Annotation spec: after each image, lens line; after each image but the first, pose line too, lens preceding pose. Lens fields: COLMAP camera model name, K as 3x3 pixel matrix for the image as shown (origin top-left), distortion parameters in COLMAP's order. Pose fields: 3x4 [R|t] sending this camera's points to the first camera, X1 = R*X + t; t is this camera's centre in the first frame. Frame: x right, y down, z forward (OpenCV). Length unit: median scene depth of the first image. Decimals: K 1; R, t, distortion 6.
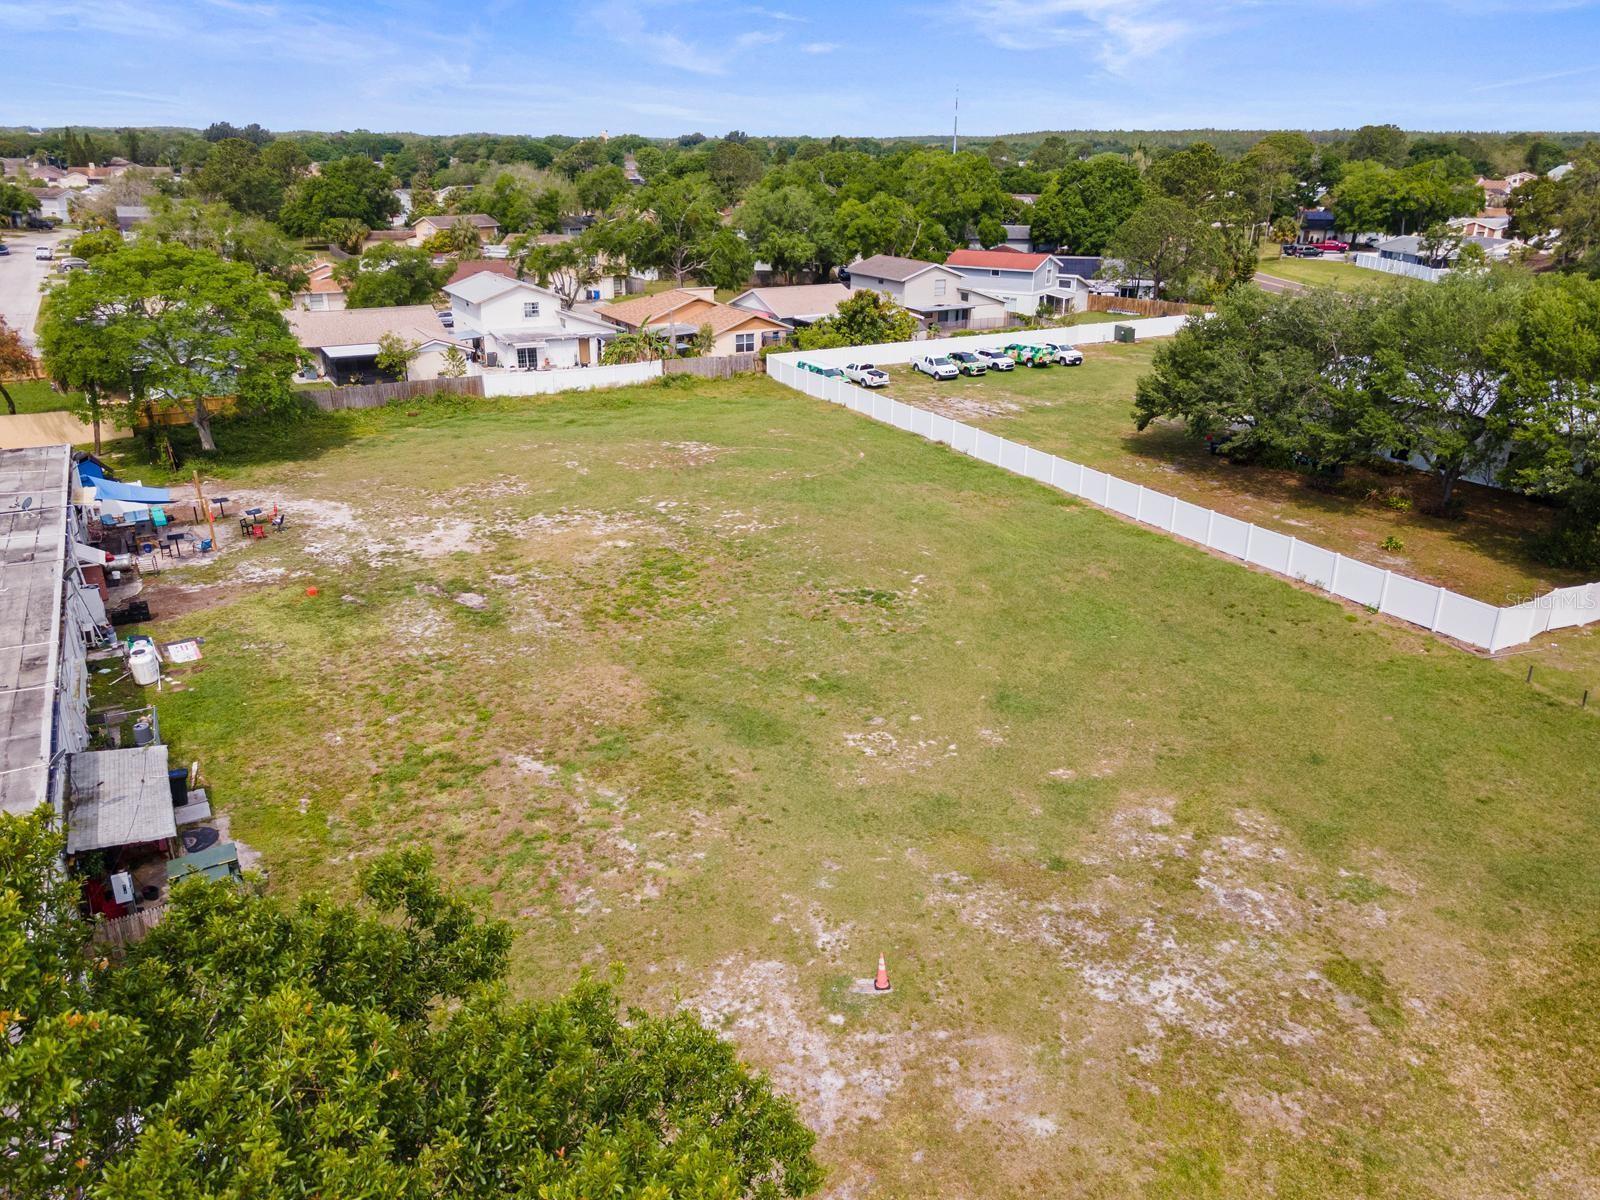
lens RADIAL K [[1165.0, 0, 793.5], [0, 1165.0, 600.9], [0, 0, 1]] dist [0.031620, 0.010483]
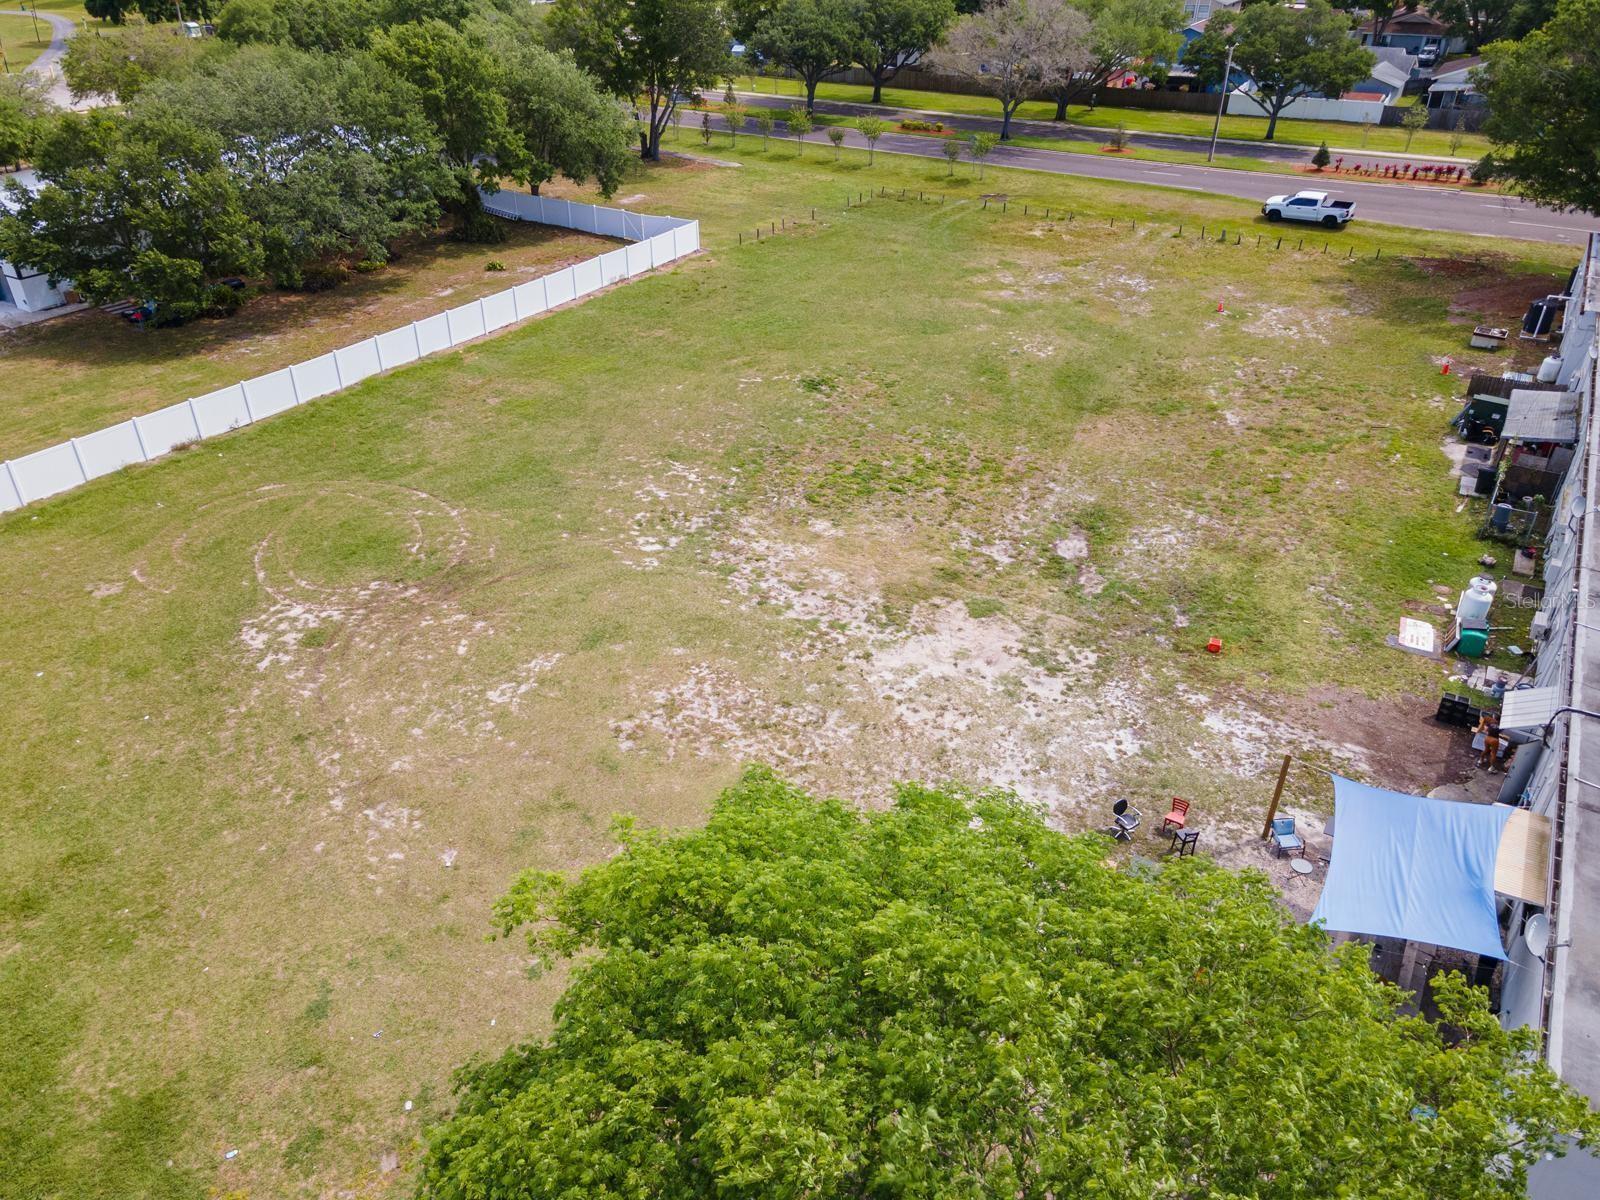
lens RADIAL K [[1165.0, 0, 793.5], [0, 1165.0, 600.9], [0, 0, 1]] dist [0.031620, 0.010483]
pose [[-0.502382, -0.459976, 0.732144, -0.754248], [0.315626, 0.690766, 0.650556, -0.540477], [-0.804980, 0.557911, -0.201848, 1.275625]]
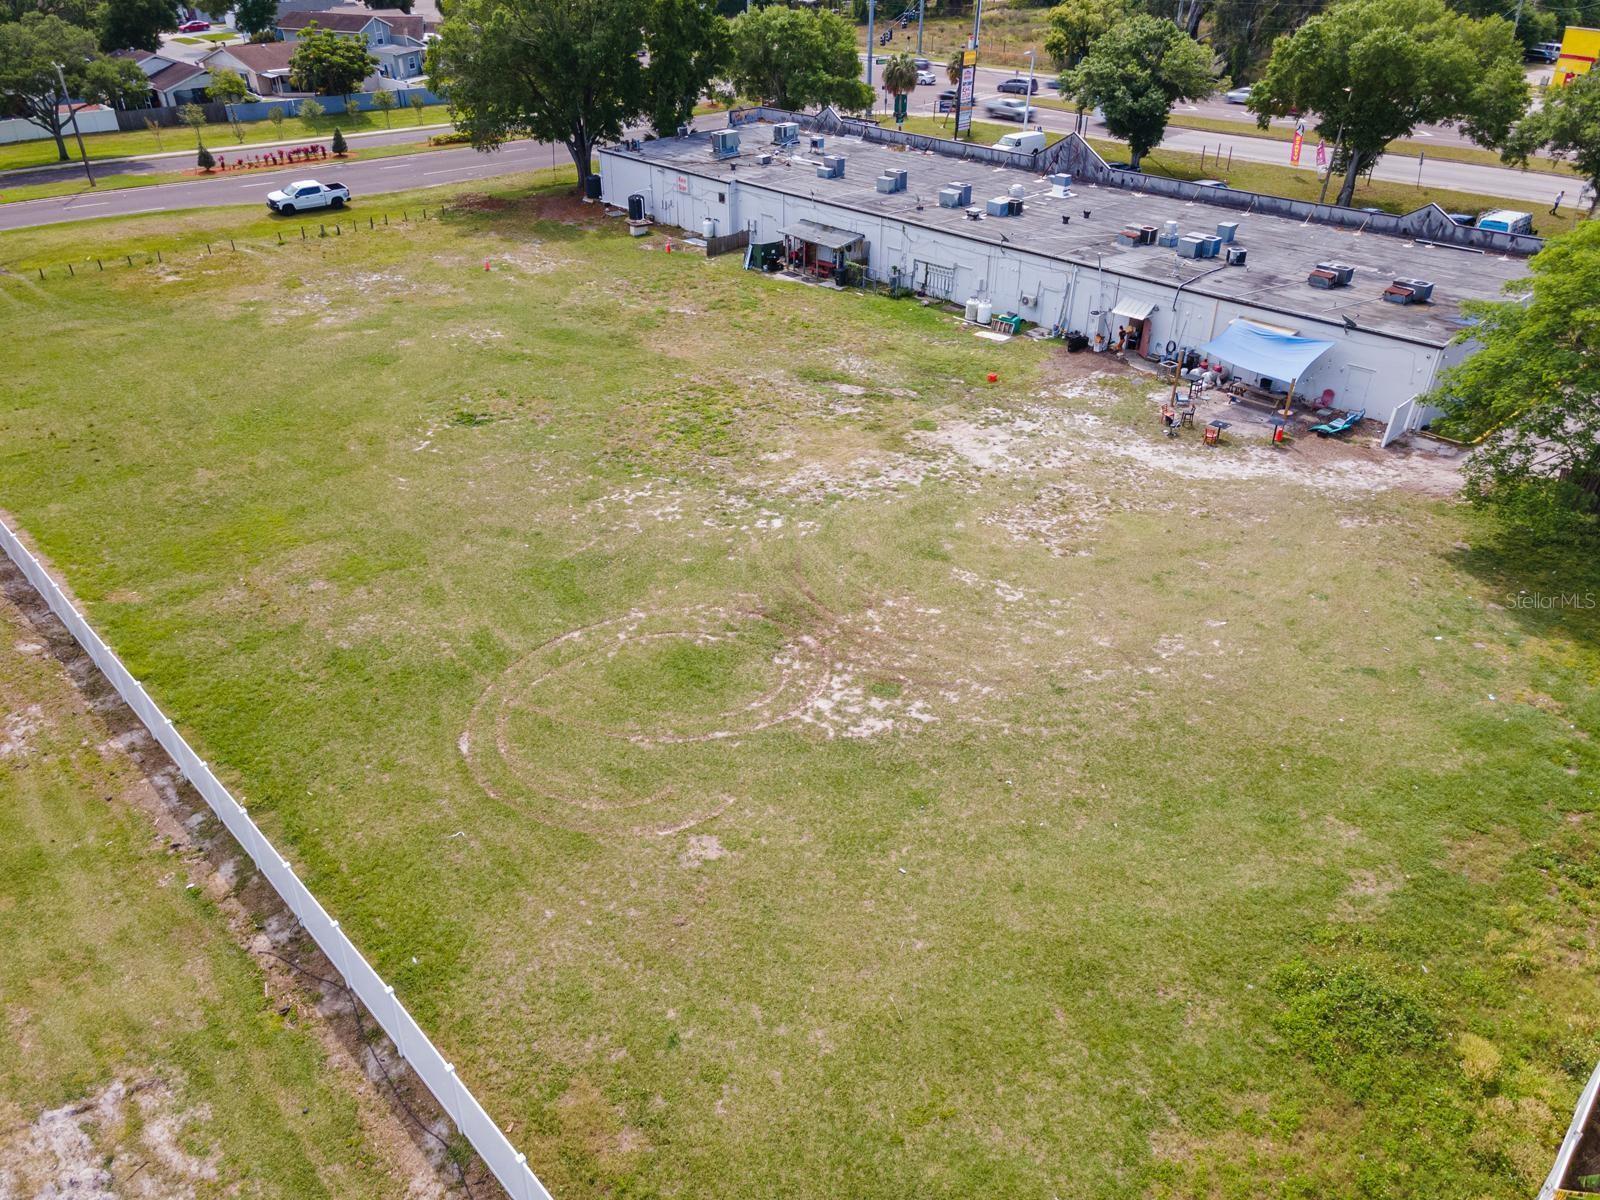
lens RADIAL K [[1154.5, 0, 791.1], [0, 1154.5, 599.0], [0, 0, 1]] dist [0.044105, 0.003547]
pose [[-0.968036, 0.125318, -0.217262, 0.038763], [-0.098192, 0.607732, 0.788048, -0.699606], [0.230793, 0.784192, -0.576001, 1.683591]]
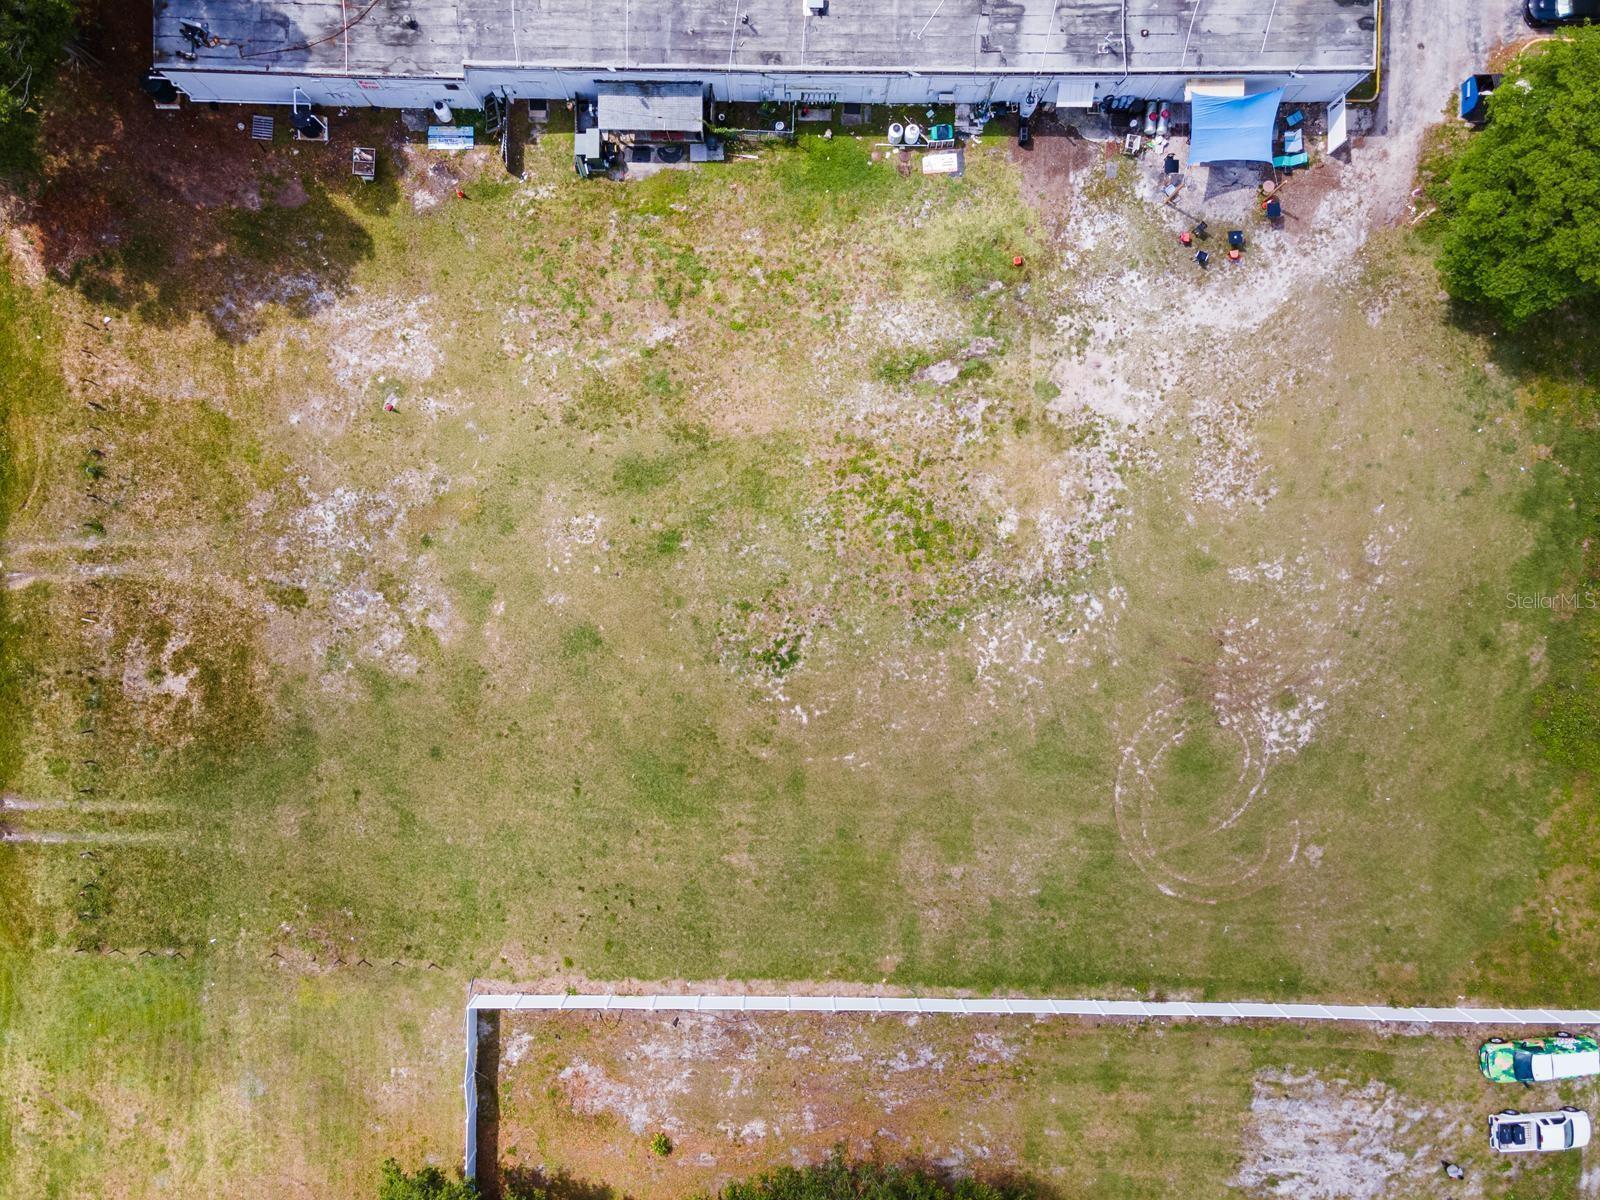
lens RADIAL K [[1165.0, 0, 793.5], [0, 1165.0, 600.9], [0, 0, 1]] dist [0.031620, 0.010483]
pose [[-0.488547, 0.872523, -0.004989, 0.016420], [-0.329156, -0.179001, 0.927154, -1.076542], [0.808071, 0.454601, 0.374646, 0.495337]]
